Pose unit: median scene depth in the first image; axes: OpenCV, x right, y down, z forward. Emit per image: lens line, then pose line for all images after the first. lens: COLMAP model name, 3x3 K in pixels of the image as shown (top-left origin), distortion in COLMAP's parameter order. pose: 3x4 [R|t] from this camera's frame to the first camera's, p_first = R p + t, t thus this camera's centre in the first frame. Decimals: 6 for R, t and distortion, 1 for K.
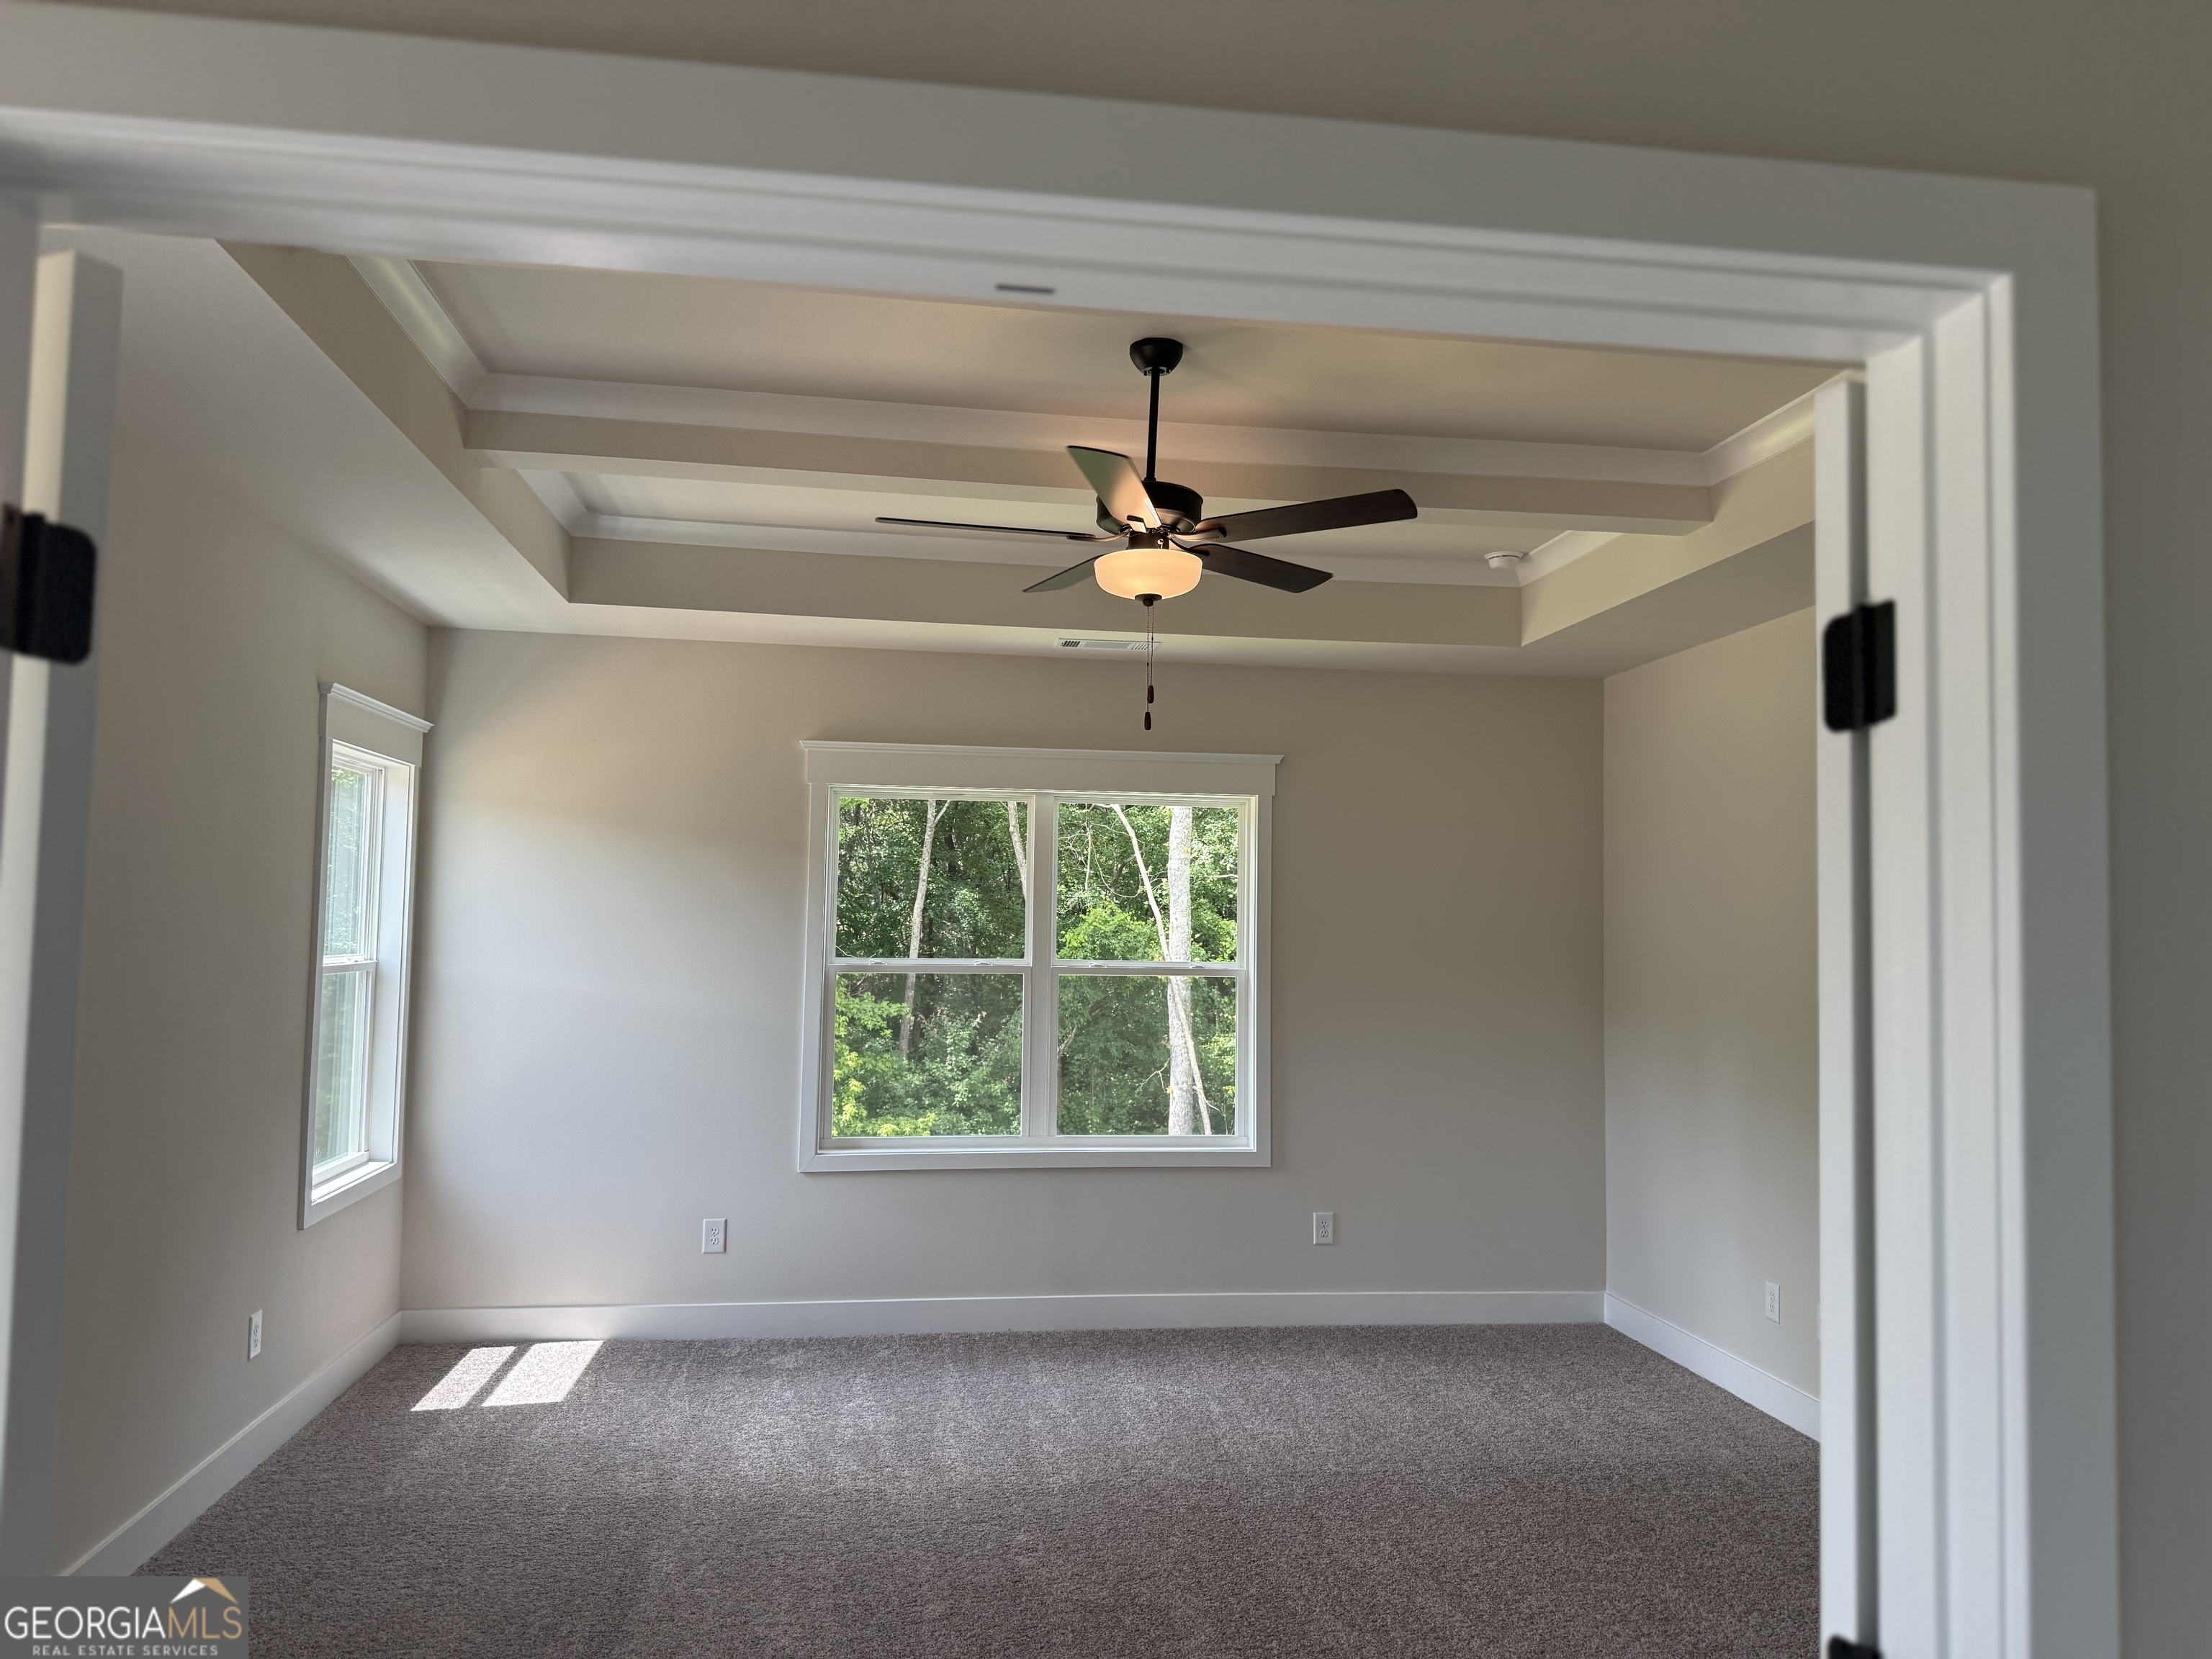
lens RADIAL K [[1563.3, 0, 1094.4], [0, 1563.3, 836.1], [0, 0, 1]] dist [0.073353, -0.095794]
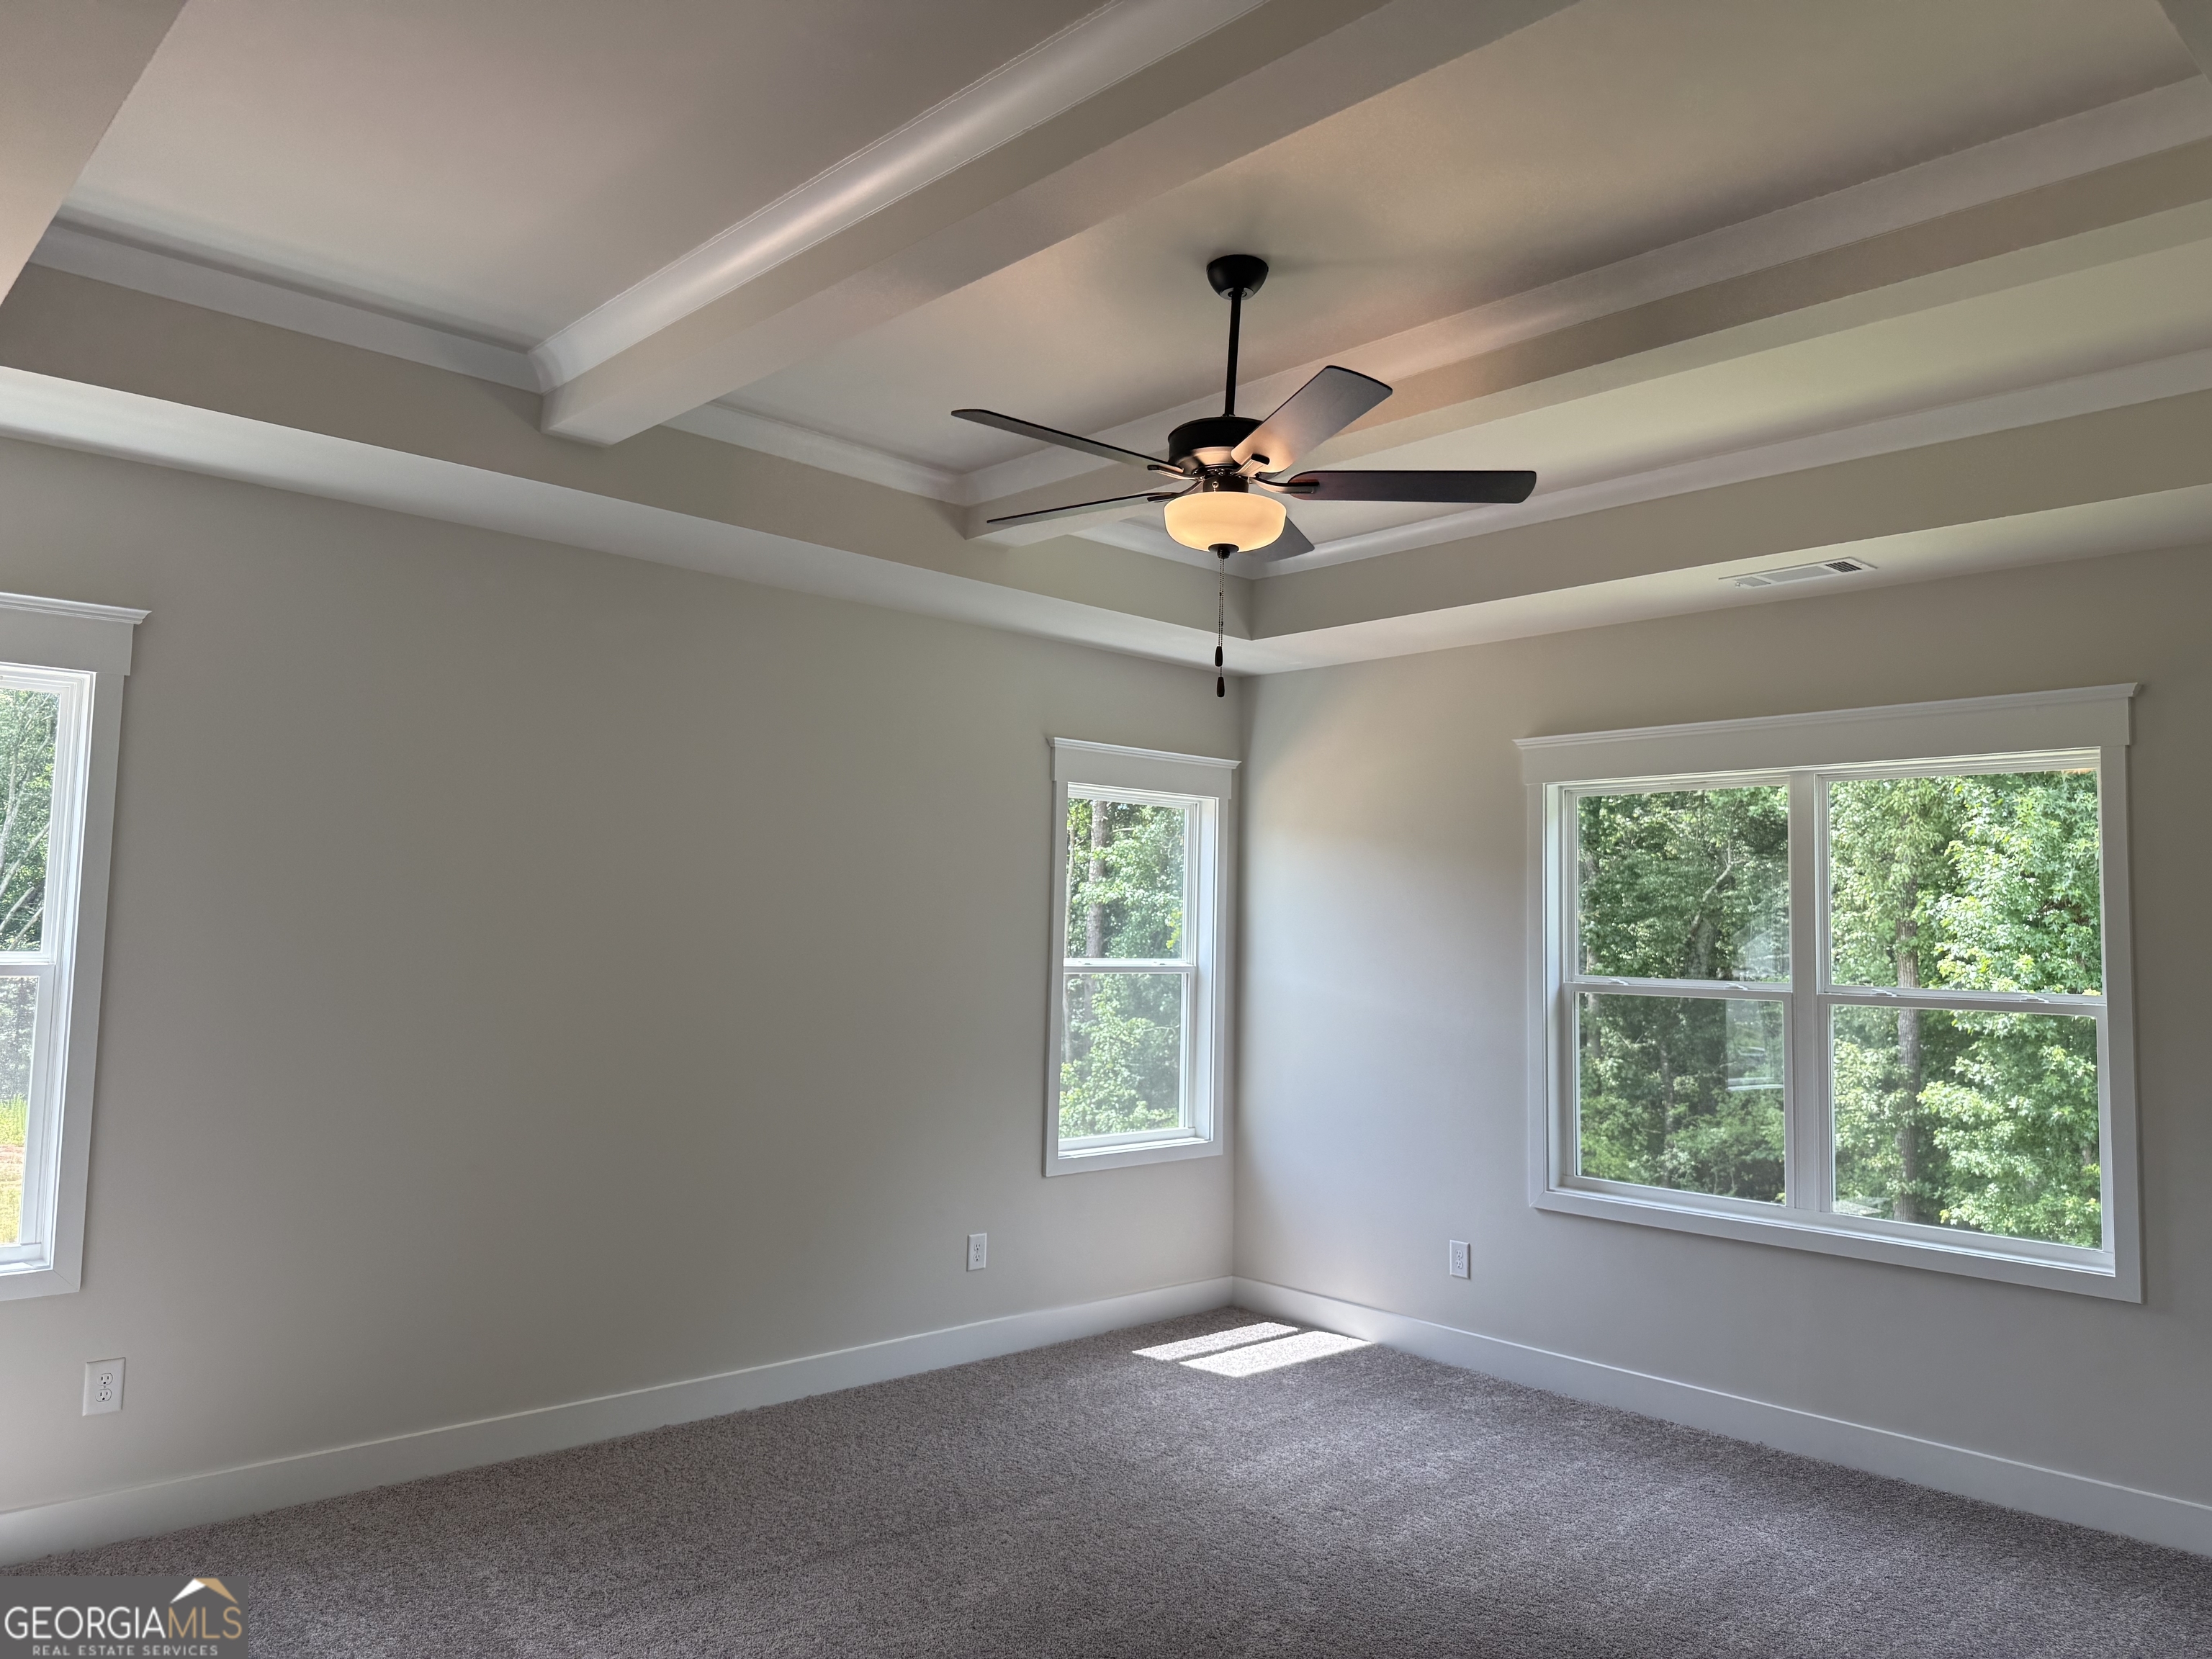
lens RADIAL K [[1563.3, 0, 1109.9], [0, 1563.3, 826.1], [0, 0, 1]] dist [0.073353, -0.095794]
pose [[0.581780, -0.059396, -0.811175, 0.454768], [0.034522, 0.998234, -0.048334, 0.029221], [0.812614, 0.000116, 0.582803, 0.275432]]
